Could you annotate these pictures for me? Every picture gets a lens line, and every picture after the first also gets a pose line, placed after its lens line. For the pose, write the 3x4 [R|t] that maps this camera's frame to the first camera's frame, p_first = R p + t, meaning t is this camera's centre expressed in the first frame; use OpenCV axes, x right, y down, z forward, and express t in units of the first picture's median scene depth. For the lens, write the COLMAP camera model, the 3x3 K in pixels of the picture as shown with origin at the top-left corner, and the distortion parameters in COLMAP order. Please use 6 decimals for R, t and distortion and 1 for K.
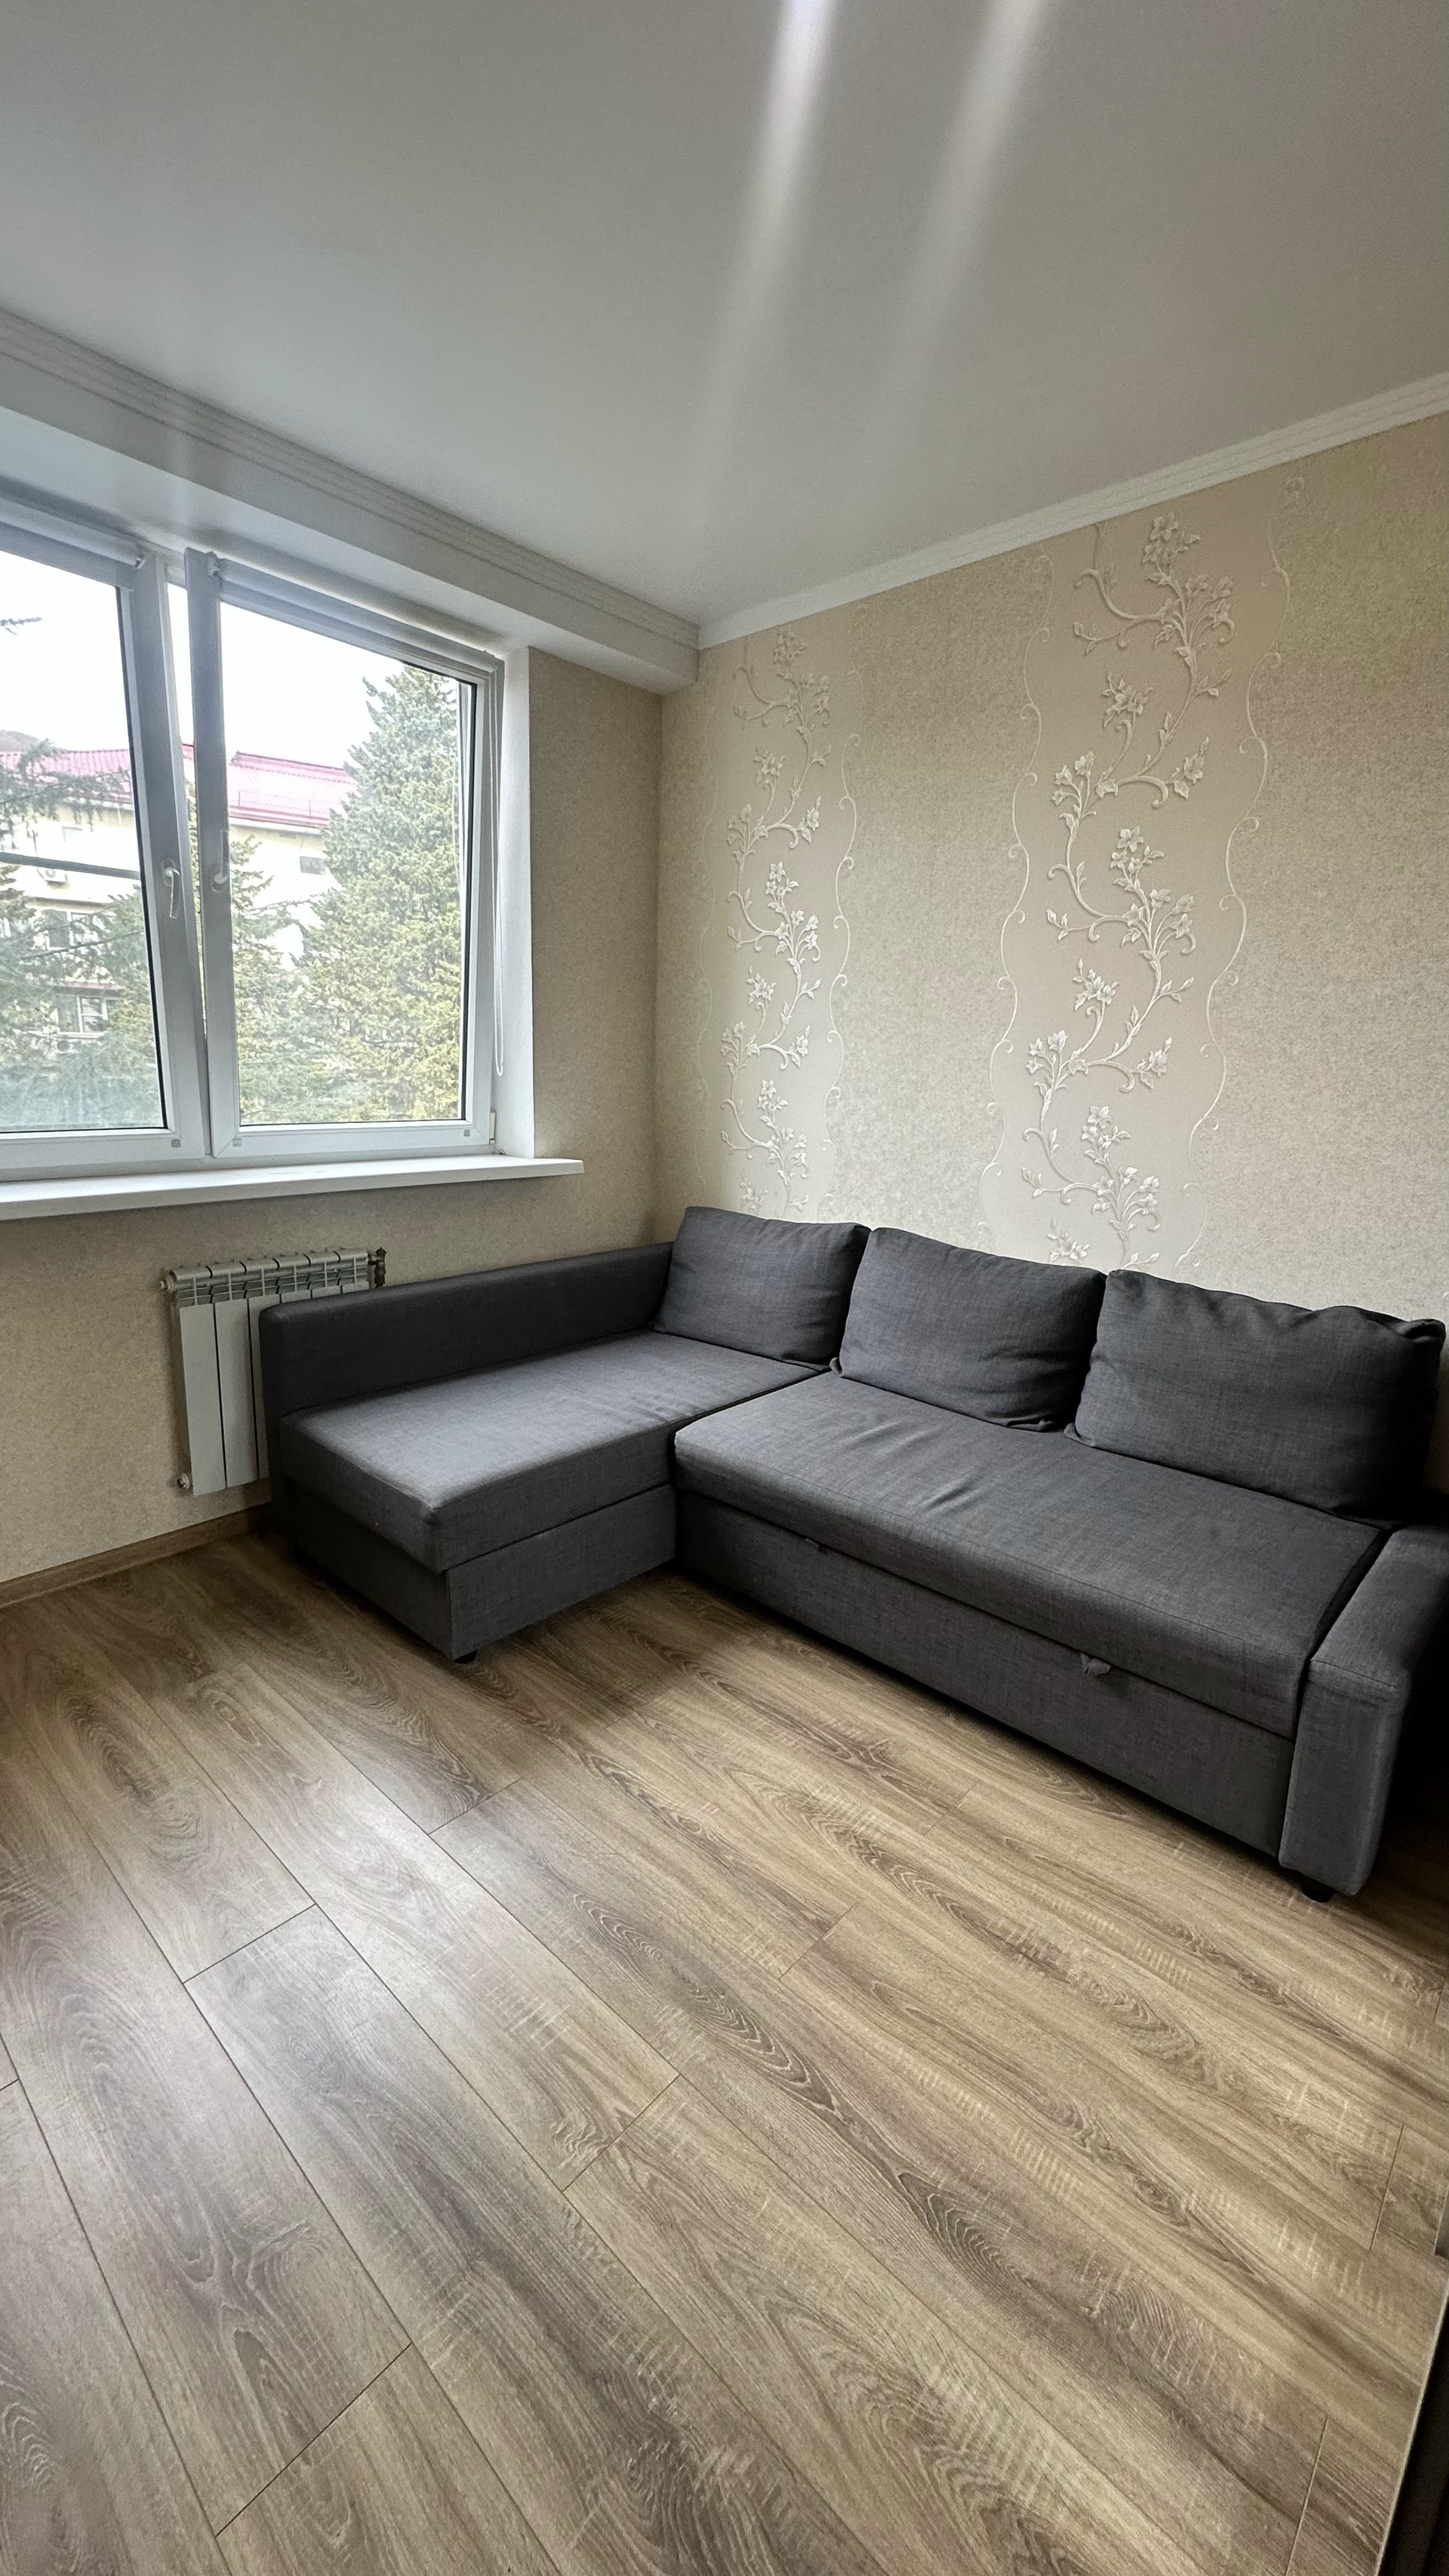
lens RADIAL K [[1032.9, 0, 722.3], [0, 1032.9, 1285.6], [0, 0, 1]] dist [-0.005240, 0.000602]
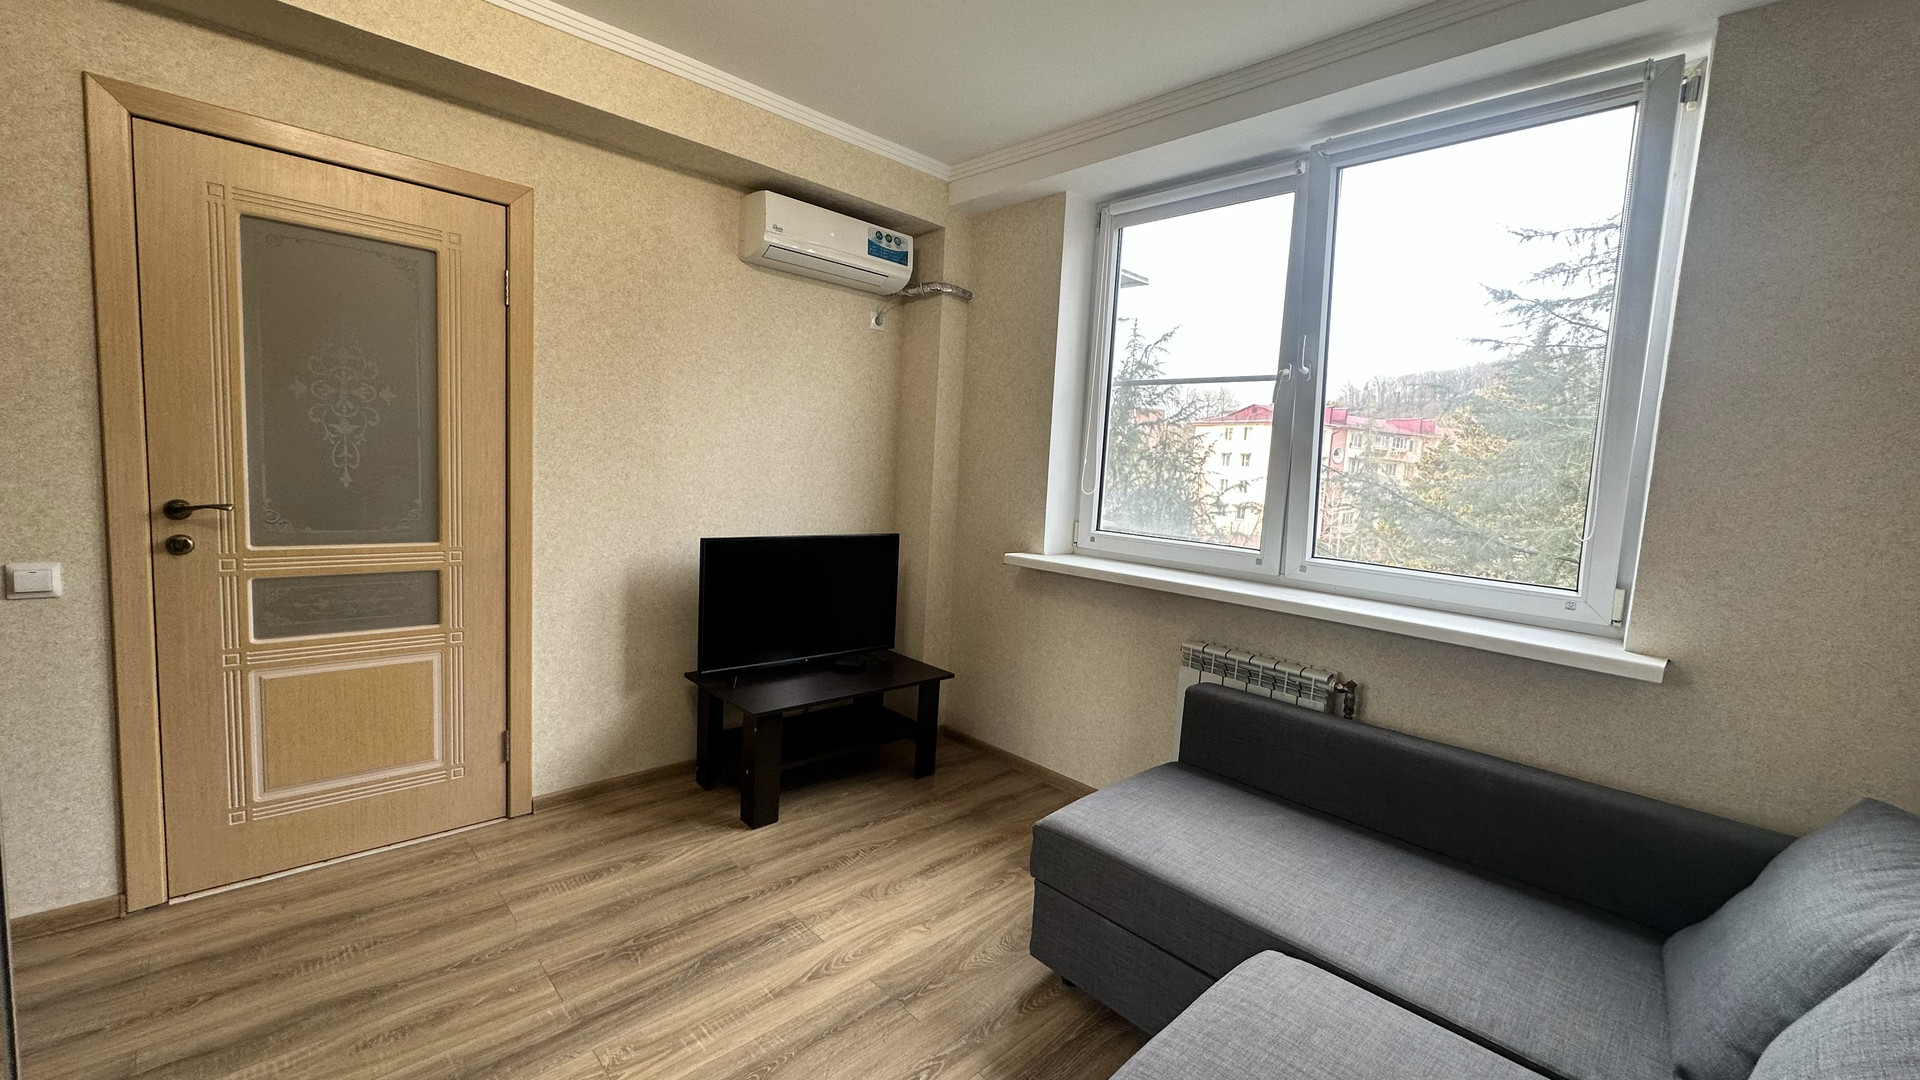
lens RADIAL K [[769.9, 0, 962.7], [0, 769.9, 534.1], [0, 0, 1]] dist [-0.005240, 0.000602]
pose [[-0.064320, 0.054470, -0.996442, 0.515921], [-0.284544, 0.956058, 0.070630, -0.133039], [0.956503, 0.288074, -0.045995, 0.658157]]
